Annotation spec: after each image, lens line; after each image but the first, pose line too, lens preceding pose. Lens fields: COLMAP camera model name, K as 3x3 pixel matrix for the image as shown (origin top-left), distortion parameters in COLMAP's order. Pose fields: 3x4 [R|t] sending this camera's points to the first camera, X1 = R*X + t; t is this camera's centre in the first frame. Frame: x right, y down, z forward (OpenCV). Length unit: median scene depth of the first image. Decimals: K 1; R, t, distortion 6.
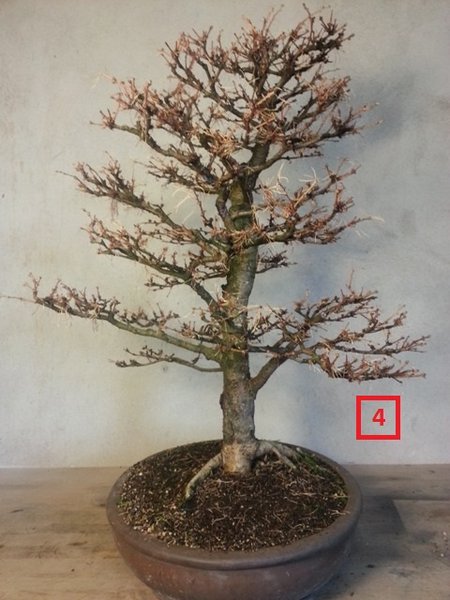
lens RADIAL K [[522.5, 0, 226.2], [0, 522.5, 300.9], [0, 0, 1]] dist [-0.055423, 0.034229]
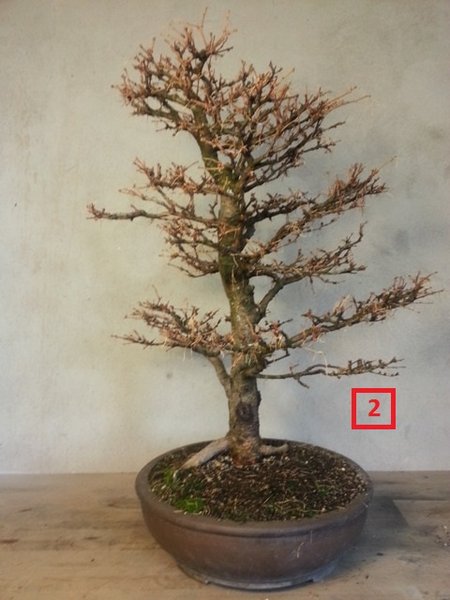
lens RADIAL K [[522.5, 0, 224.5], [0, 522.5, 299.7], [0, 0, 1]] dist [-0.055423, 0.034229]
pose [[0.998422, 0.024206, 0.050681, -0.075585], [-0.021035, 0.997842, -0.062202, 0.049398], [-0.052077, 0.061038, 0.996776, -0.048151]]
